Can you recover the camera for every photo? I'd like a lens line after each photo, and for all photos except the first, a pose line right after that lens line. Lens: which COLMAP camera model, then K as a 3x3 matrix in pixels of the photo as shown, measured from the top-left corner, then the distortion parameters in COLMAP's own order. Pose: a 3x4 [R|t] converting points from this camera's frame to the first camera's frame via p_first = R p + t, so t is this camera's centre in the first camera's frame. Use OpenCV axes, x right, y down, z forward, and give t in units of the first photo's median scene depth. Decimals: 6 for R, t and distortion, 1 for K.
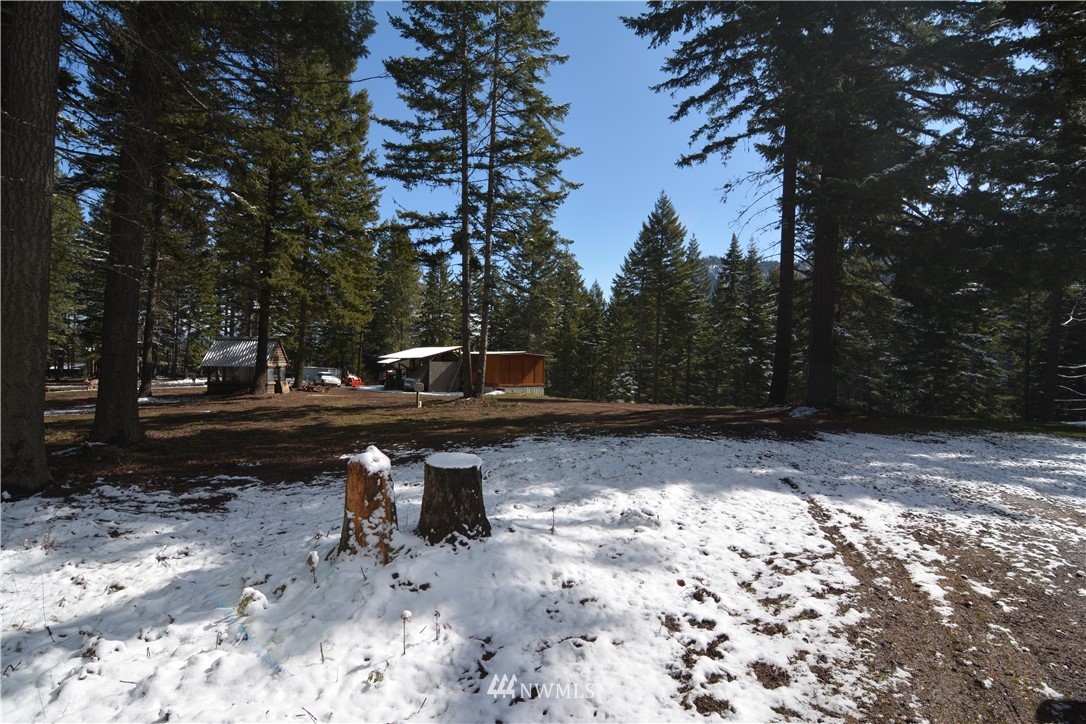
lens RADIAL K [[520.7, 0, 540.6], [0, 520.7, 365.7], [0, 0, 1]] dist [-0.005015, -0.009550]
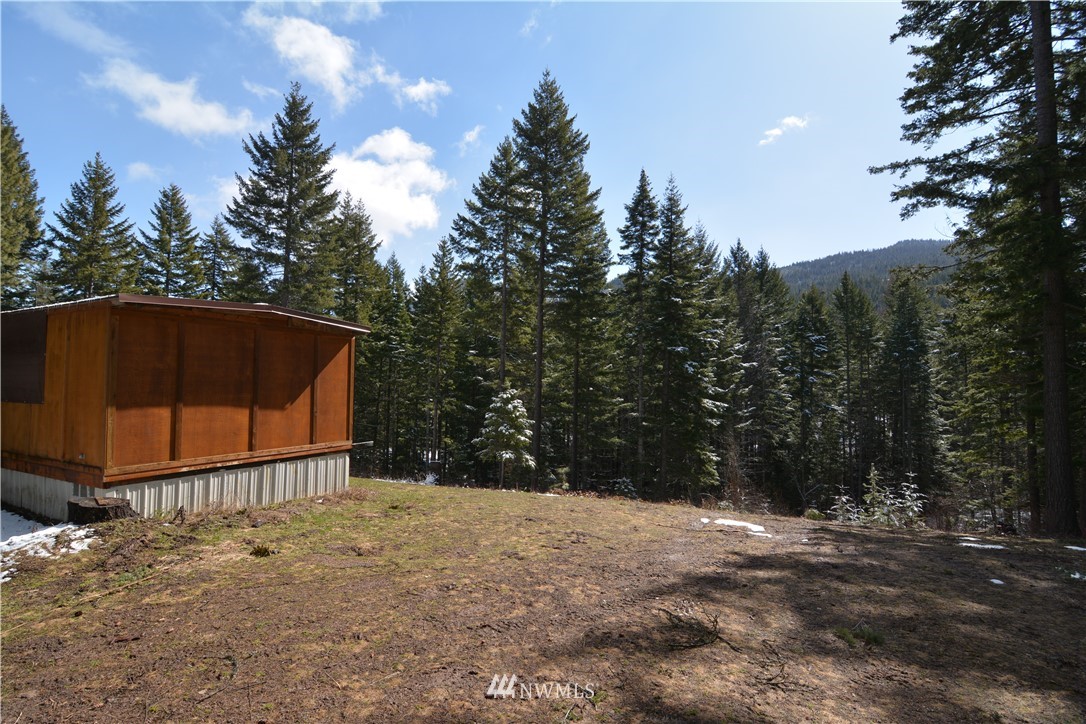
lens RADIAL K [[521.1, 0, 538.6], [0, 521.1, 362.8], [0, 0, 1]] dist [-0.002362, -0.011883]
pose [[0.903425, 0.006148, 0.428703, -0.015763], [0.011973, 0.999145, -0.039560, 0.005331], [-0.428579, 0.040873, 0.902579, 0.500503]]
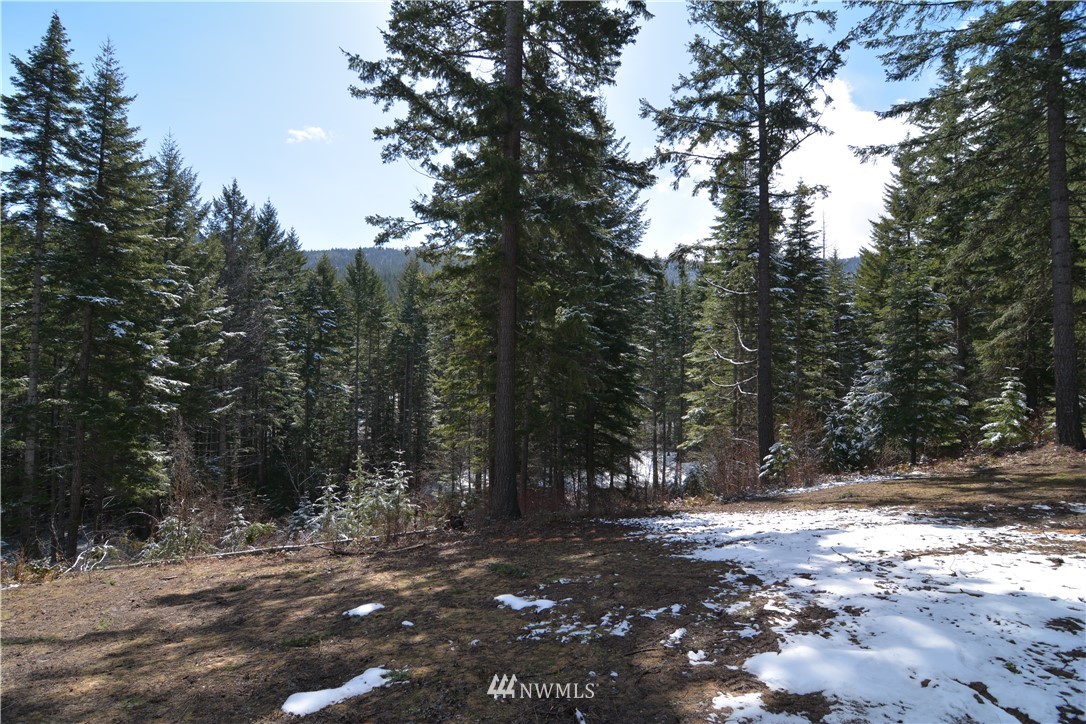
lens RADIAL K [[520.7, 0, 540.6], [0, 520.7, 365.7], [0, 0, 1]] dist [-0.005015, -0.009550]
pose [[0.284777, 0.000446, 0.958594, 0.103627], [-0.008323, 0.999963, 0.002008, 0.013913], [-0.958558, -0.008550, 0.284770, 0.537450]]
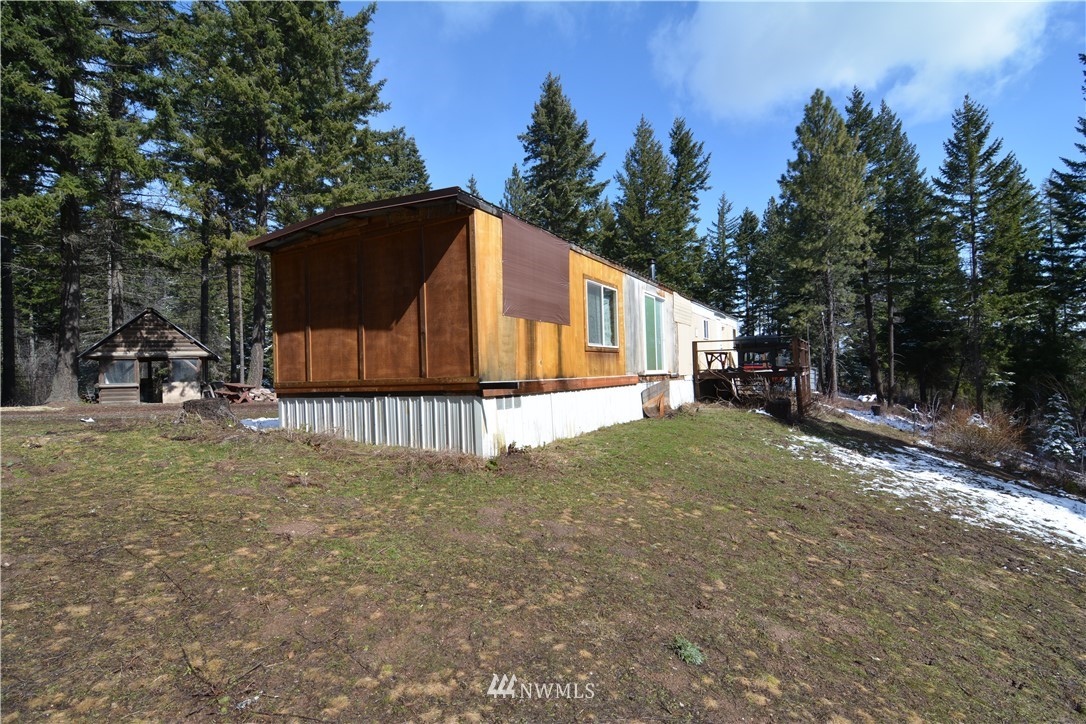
lens RADIAL K [[520.7, 0, 540.6], [0, 520.7, 365.7], [0, 0, 1]] dist [-0.005015, -0.009550]
pose [[0.385733, -0.048474, -0.921336, 0.111587], [0.029687, 0.998754, -0.040118, 0.026848], [0.922133, -0.011877, 0.386691, 0.659207]]
